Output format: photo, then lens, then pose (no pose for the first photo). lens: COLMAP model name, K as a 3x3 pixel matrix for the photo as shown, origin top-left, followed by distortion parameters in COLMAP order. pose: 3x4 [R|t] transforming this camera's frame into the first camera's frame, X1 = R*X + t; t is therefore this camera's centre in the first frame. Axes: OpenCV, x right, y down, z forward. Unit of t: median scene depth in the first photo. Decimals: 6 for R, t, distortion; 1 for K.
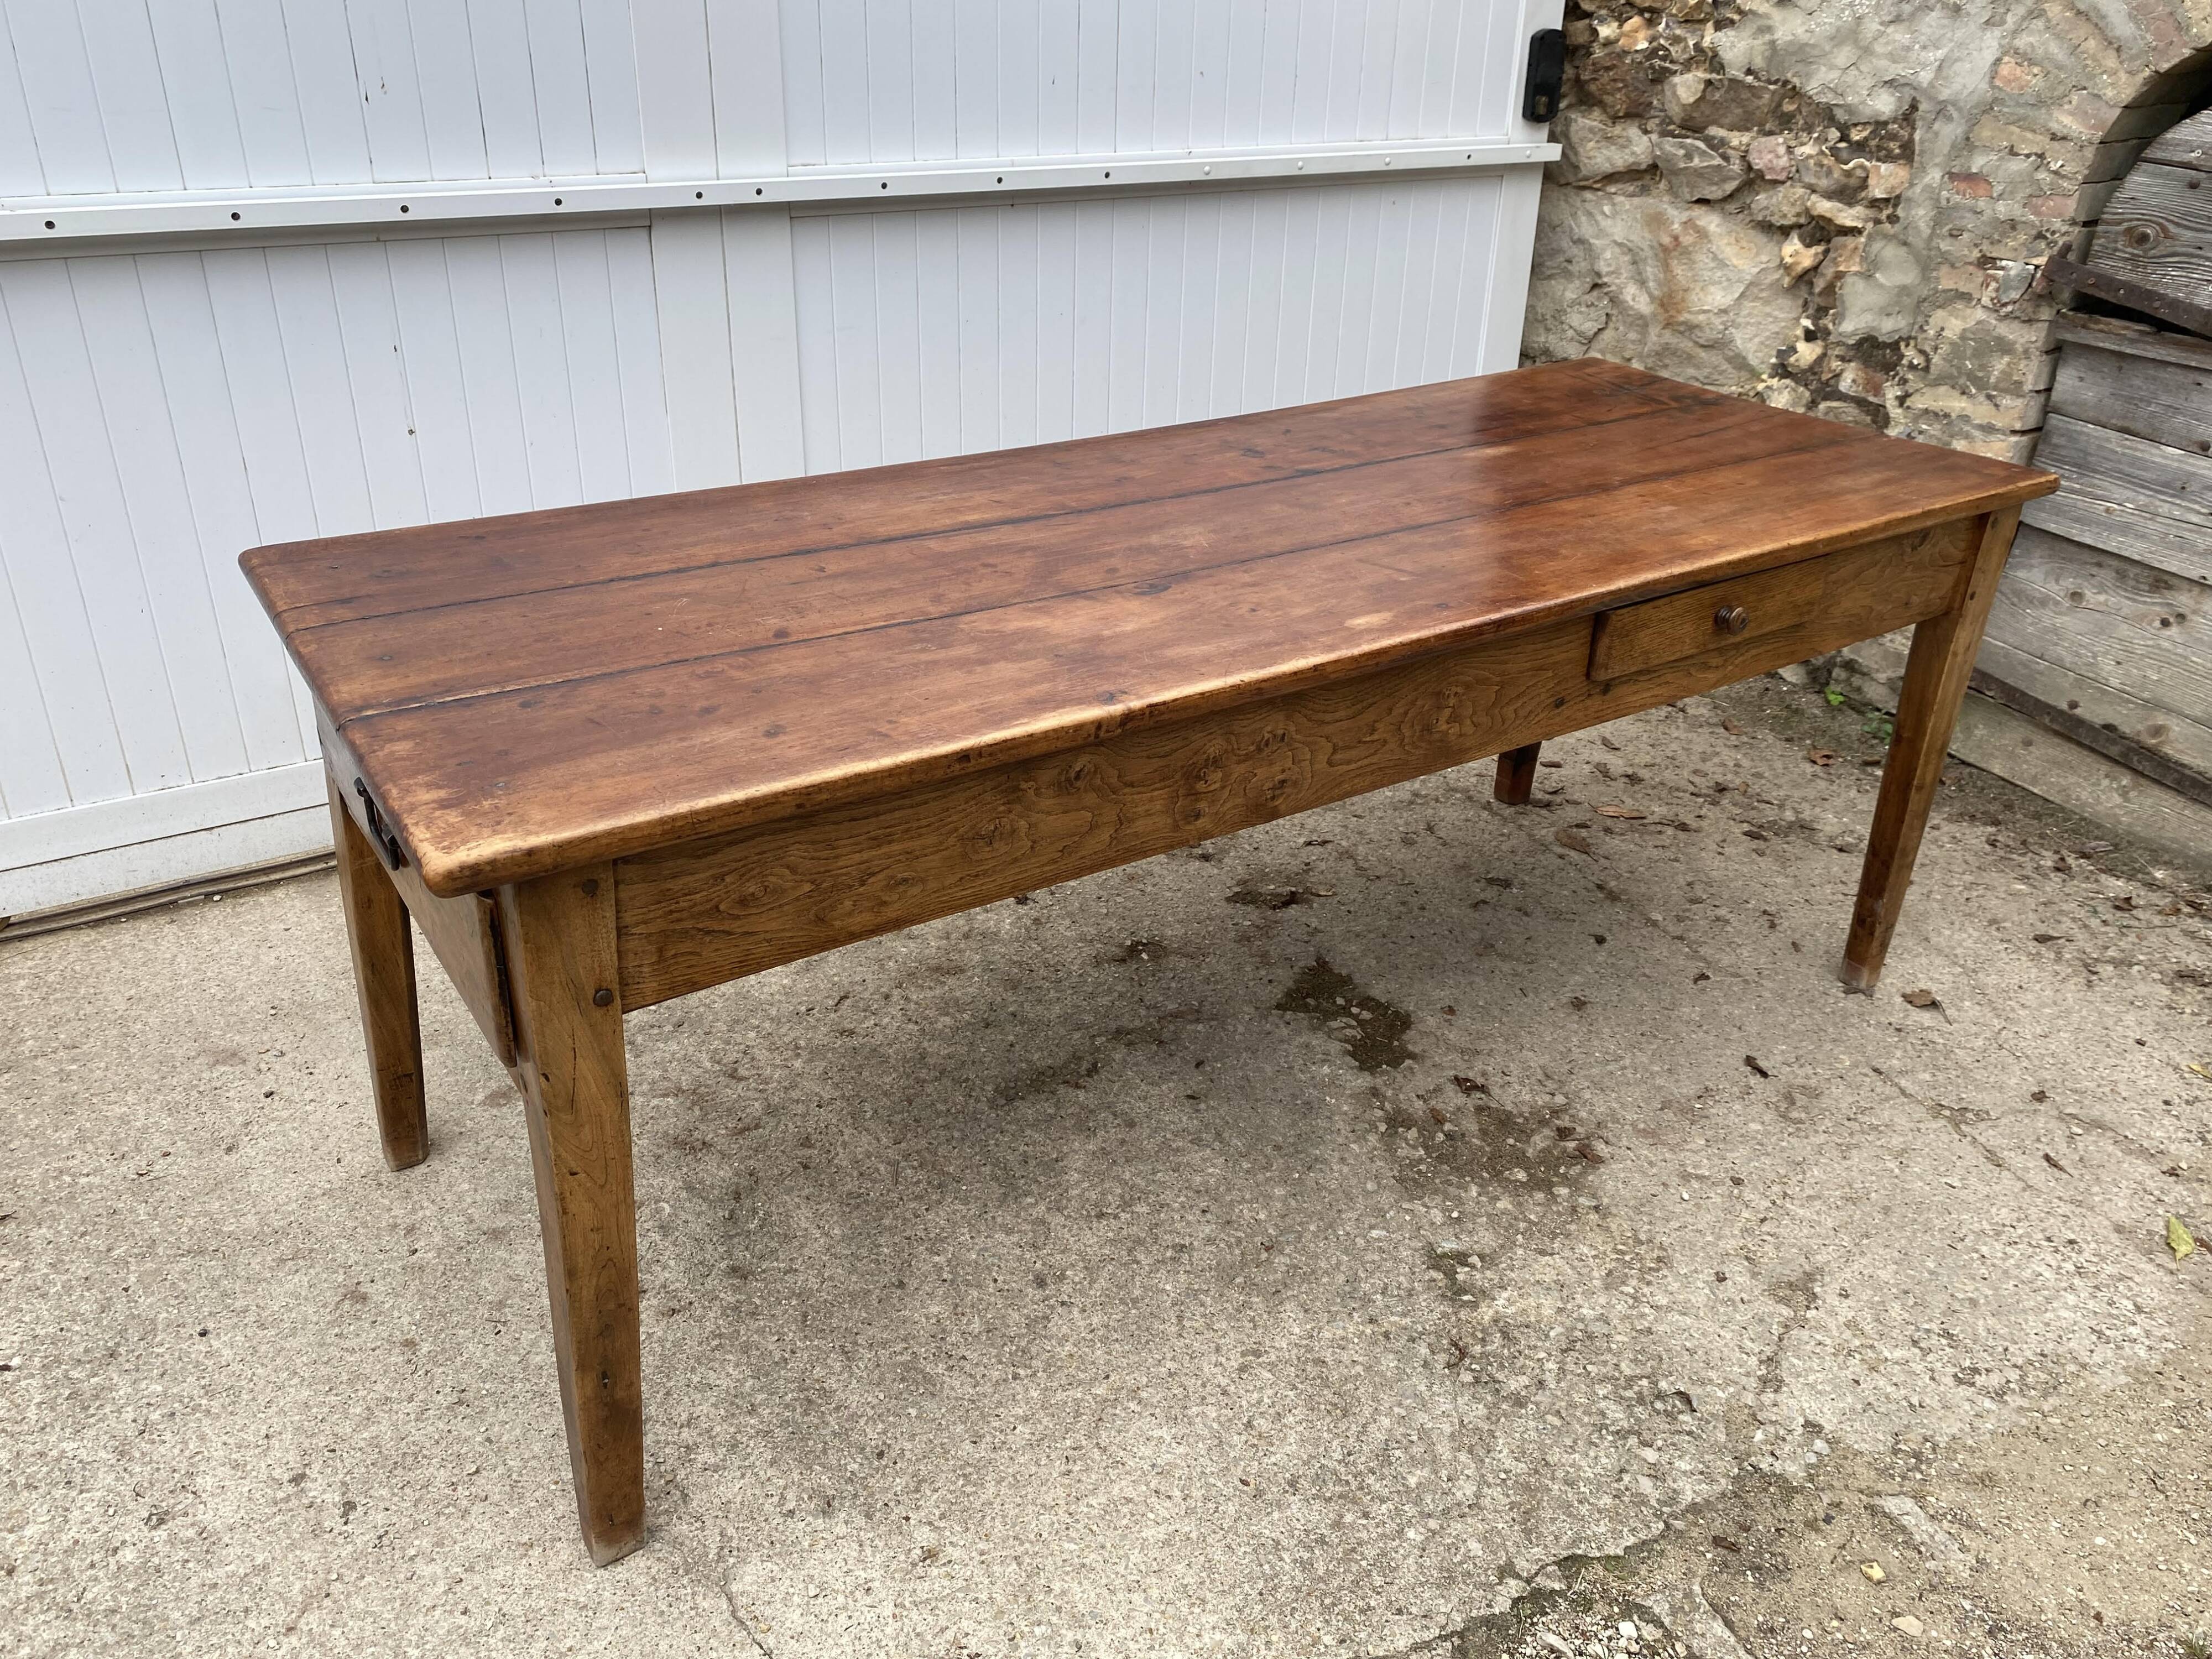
lens RADIAL K [[1693.7, 0, 1106.0], [0, 1693.7, 790.4], [0, 0, 1]] dist [0.018341, -0.016500]
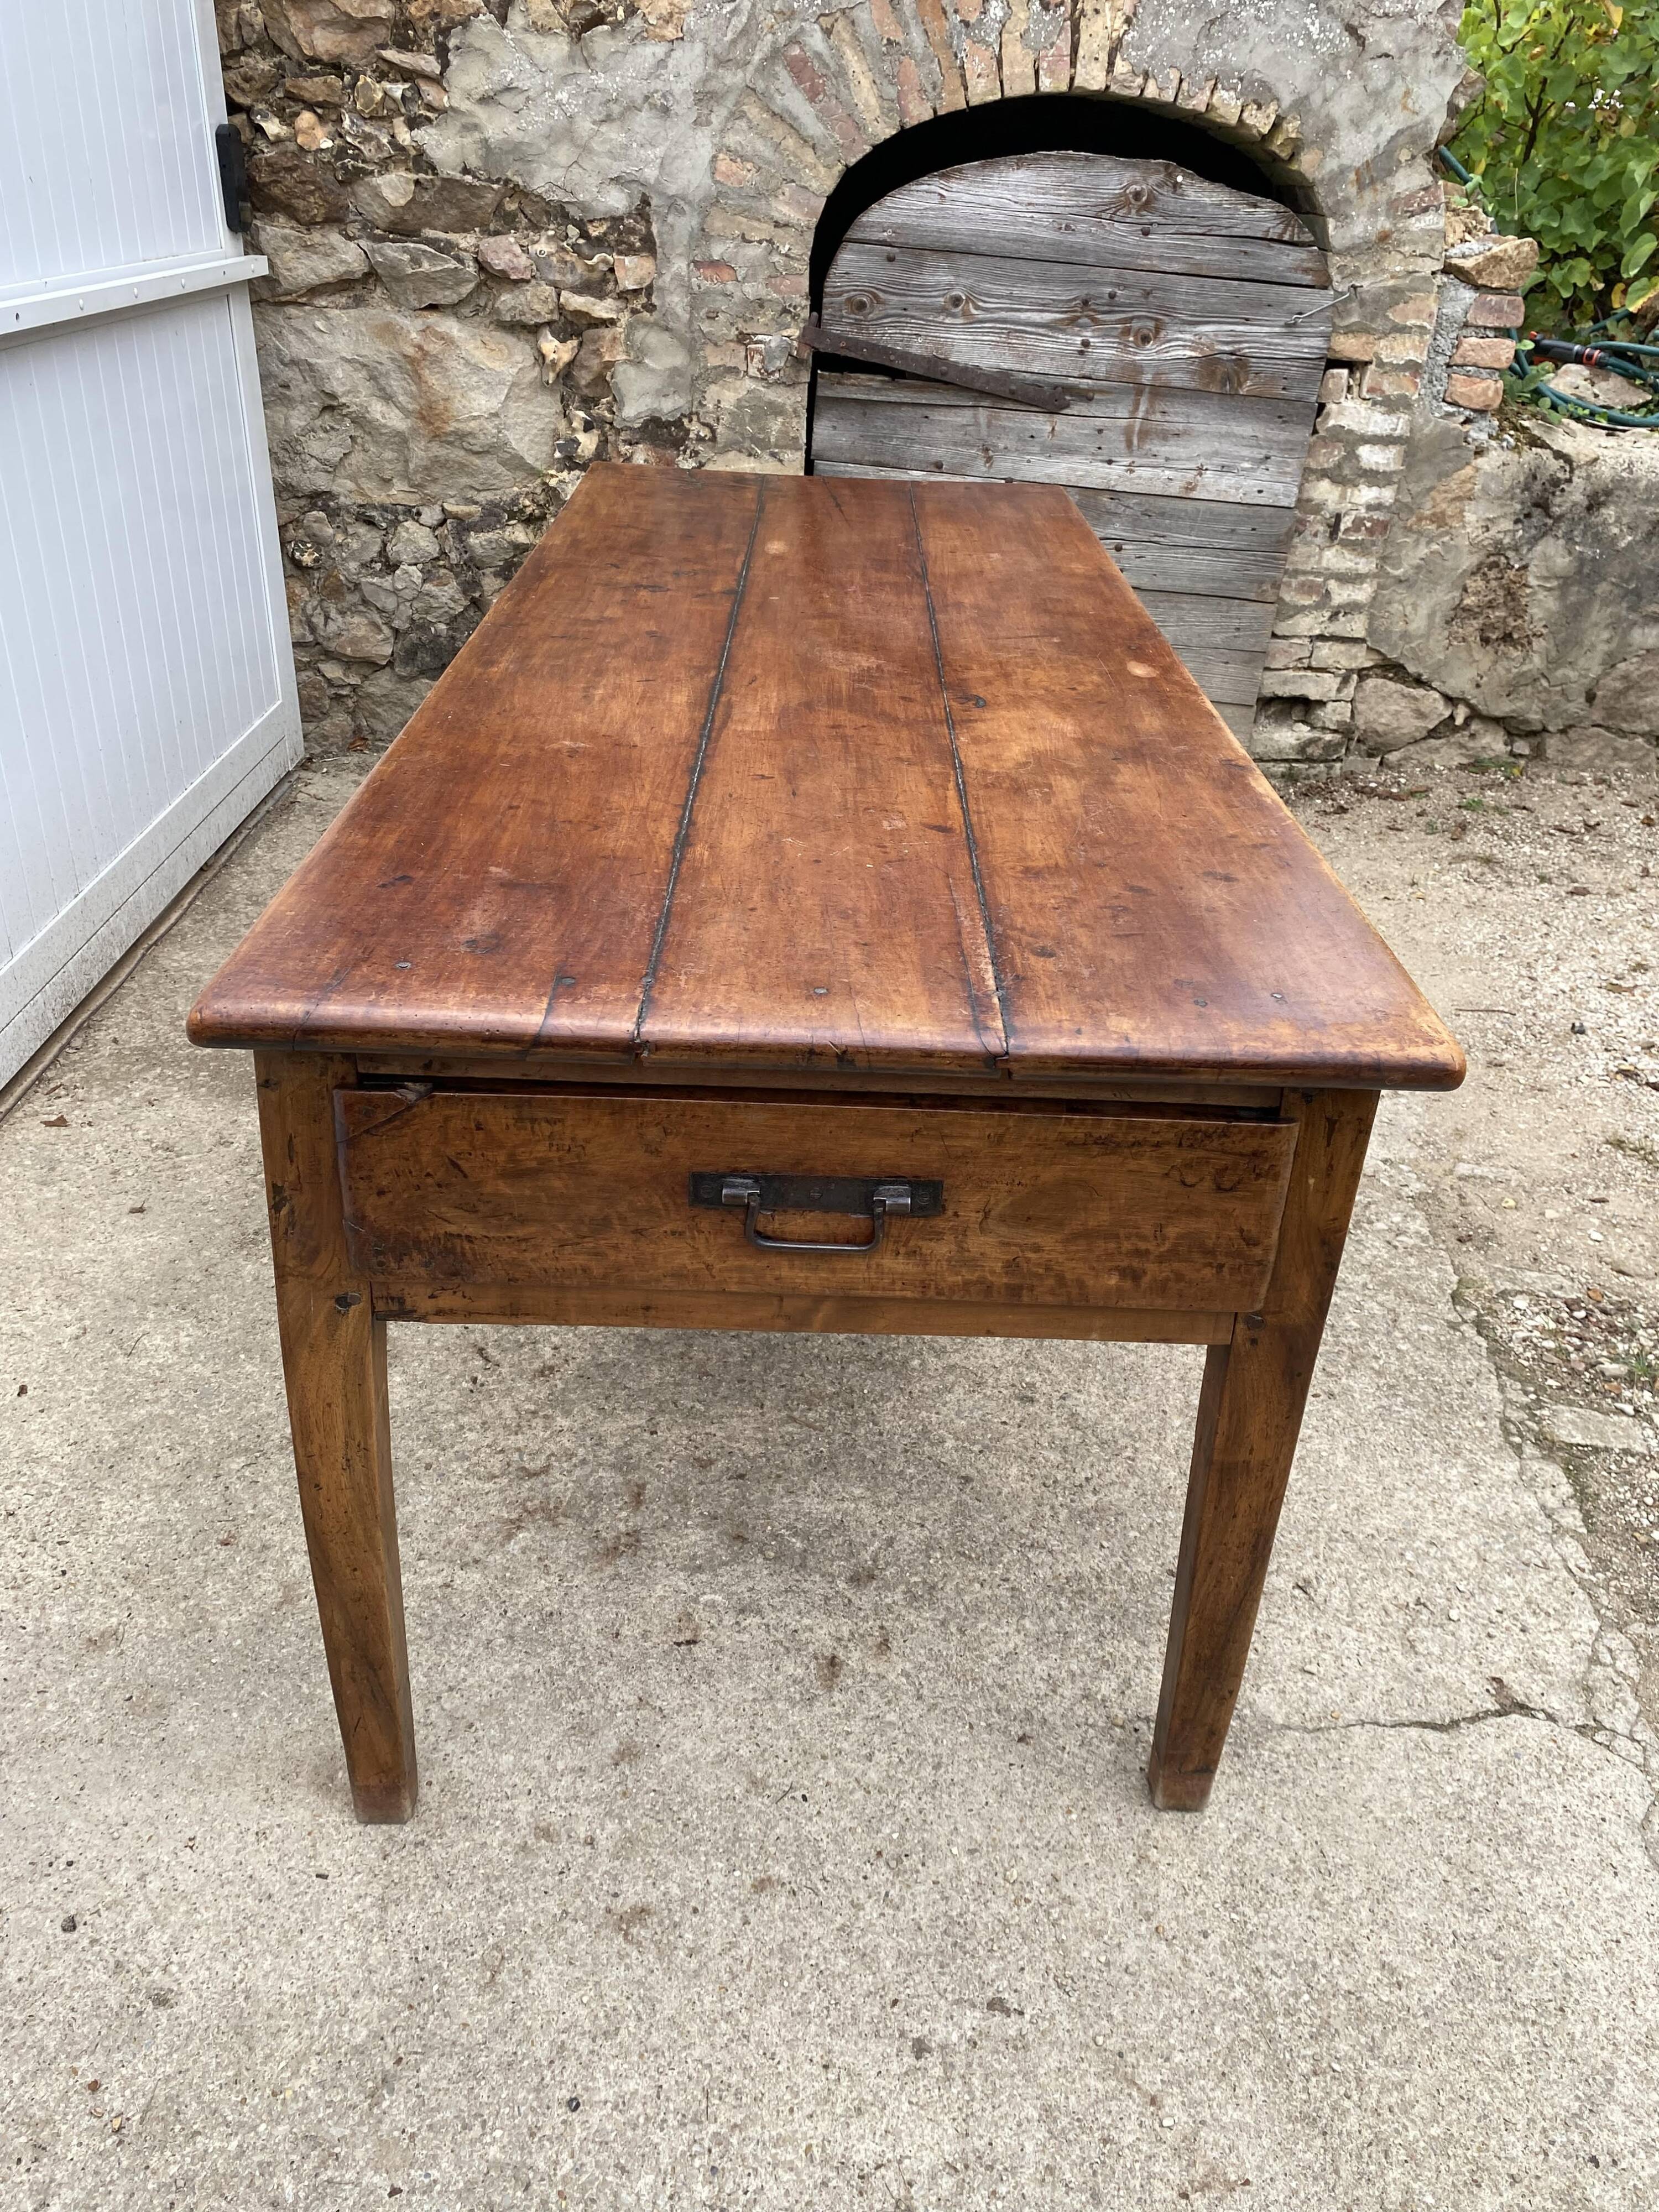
lens RADIAL K [[1693.7, 0, 860.6], [0, 1693.7, 1069.8], [0, 0, 1]] dist [0.018341, -0.016500]
pose [[0.537486, -0.403205, 0.740632, -0.729142], [0.342678, 0.906929, 0.245053, -0.165427], [-0.770507, 0.122086, 0.625631, 0.395256]]
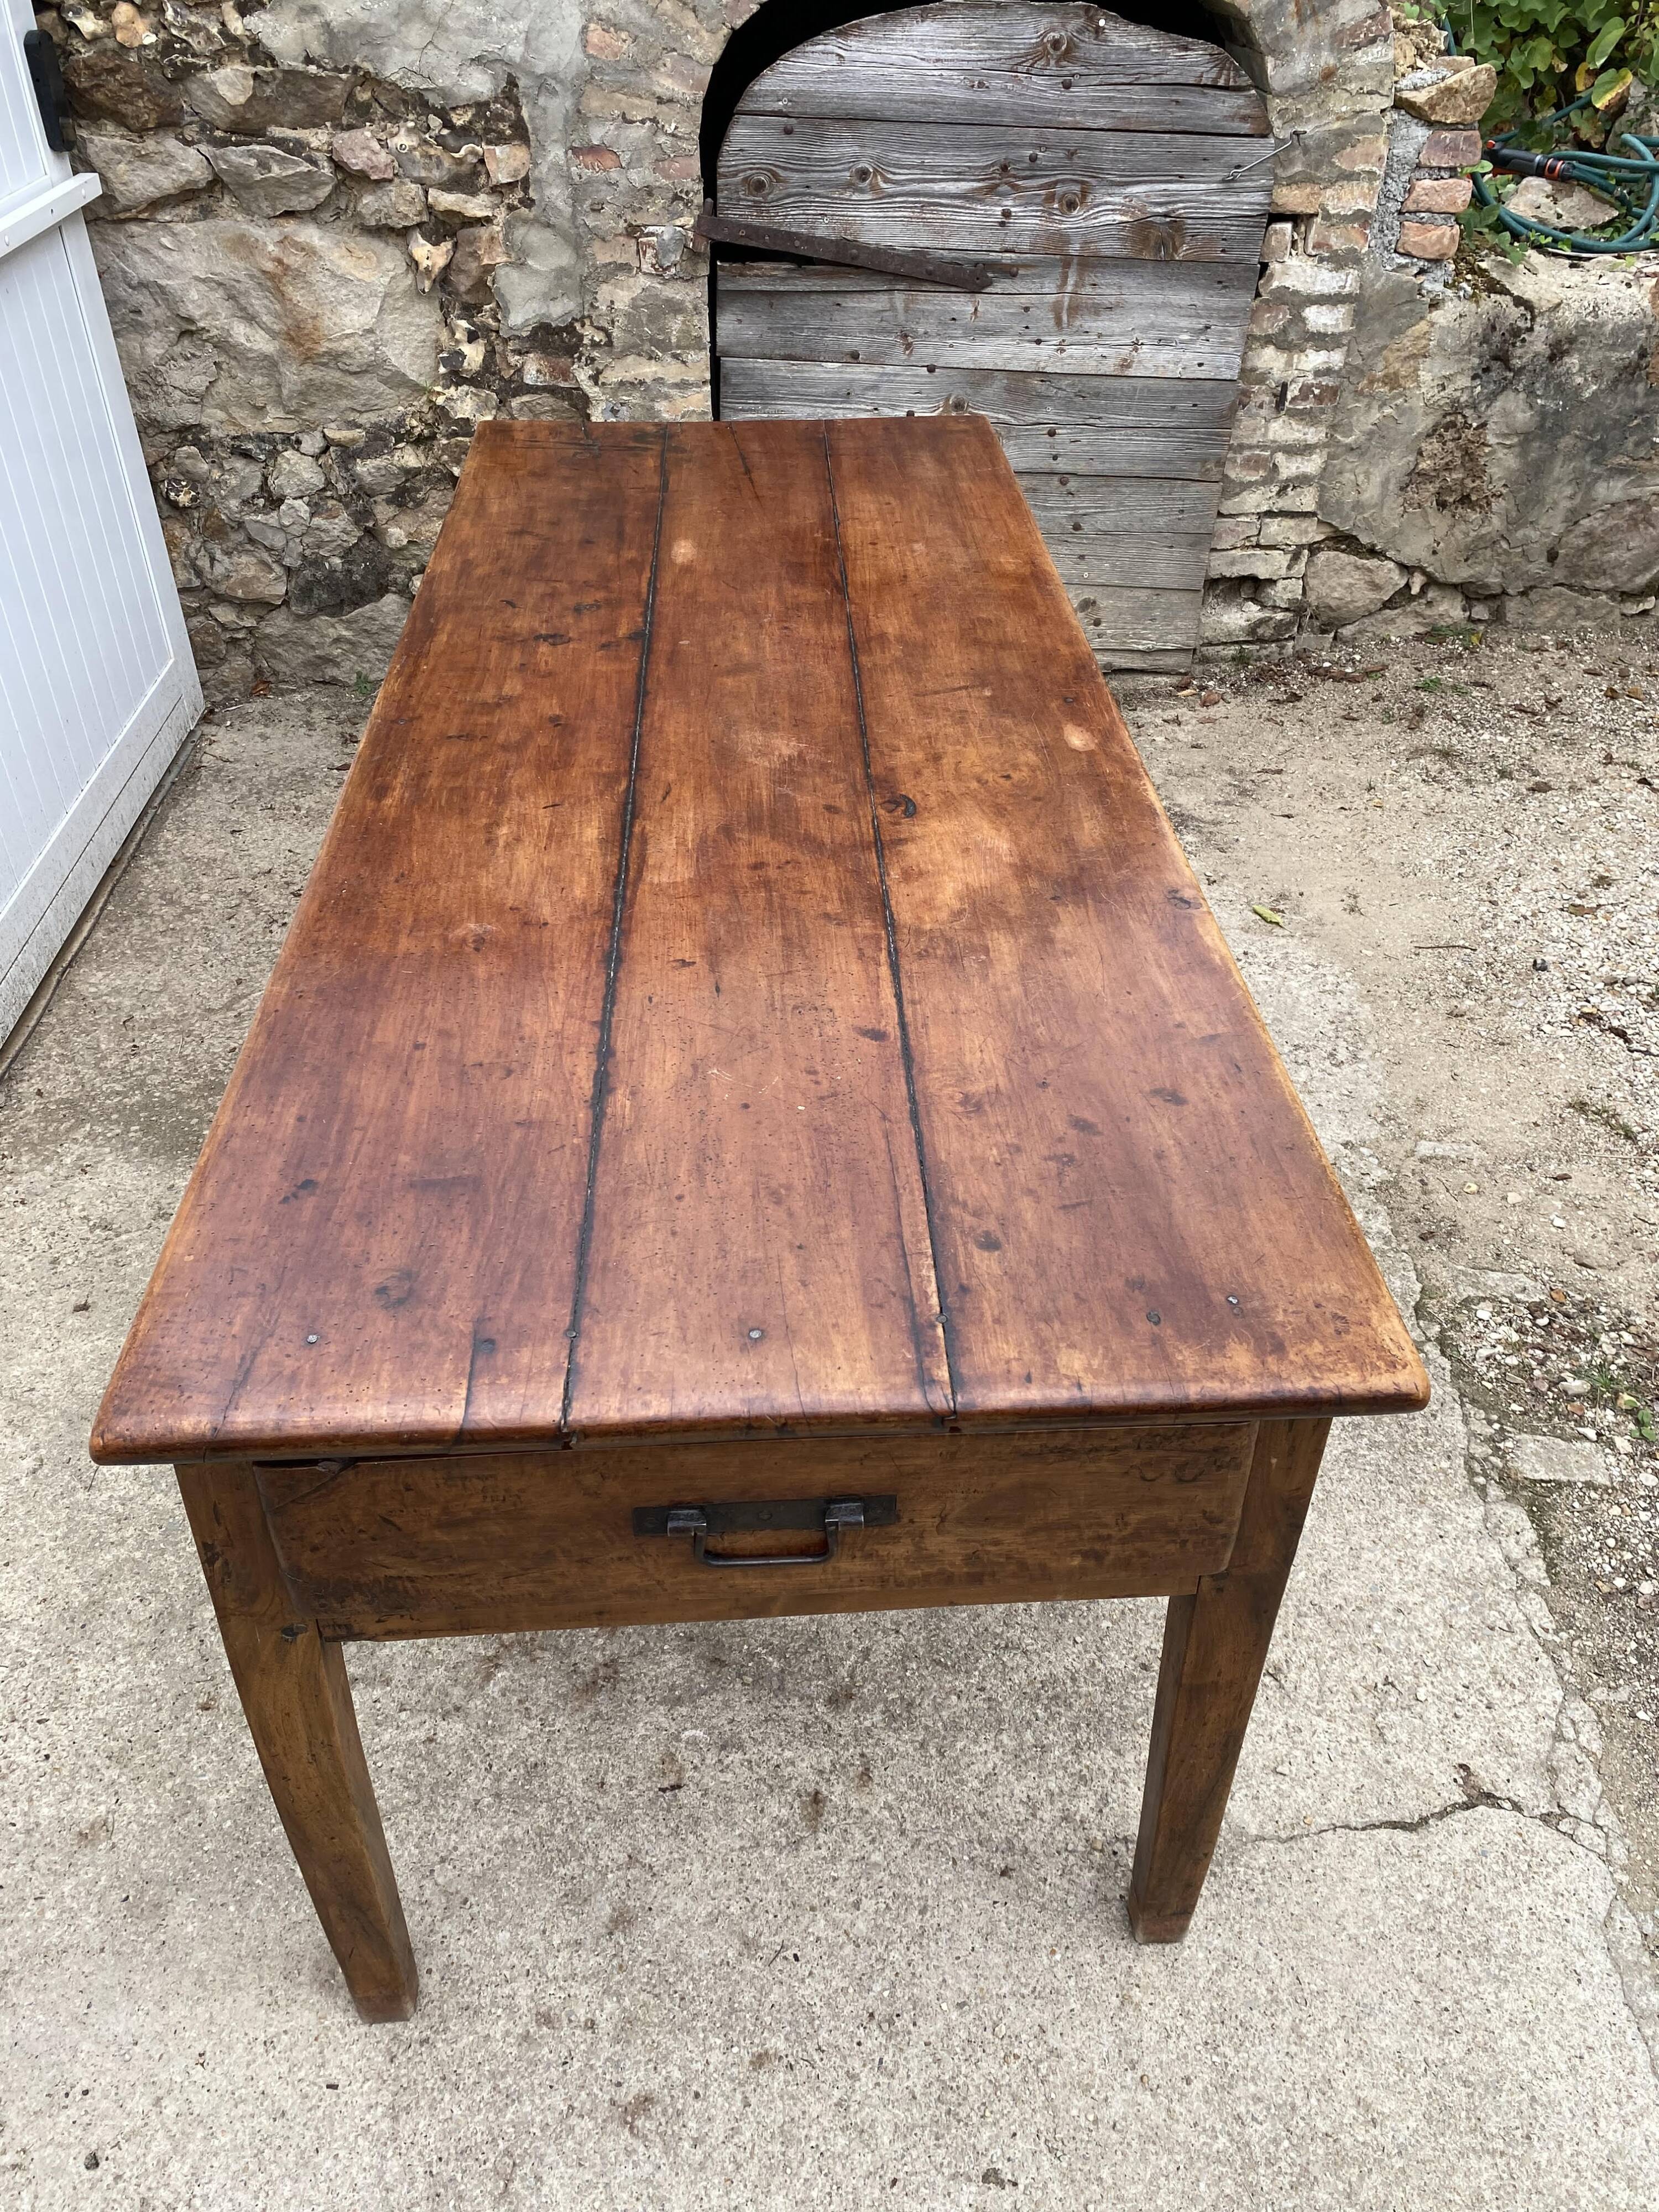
lens RADIAL K [[1693.7, 0, 851.8], [0, 1693.7, 1080.8], [0, 0, 1]] dist [0.018341, -0.016500]
pose [[0.496972, -0.539636, 0.679567, -0.616102], [0.390627, 0.838410, 0.380104, -0.312579], [-0.774874, 0.076556, 0.627462, 0.388723]]
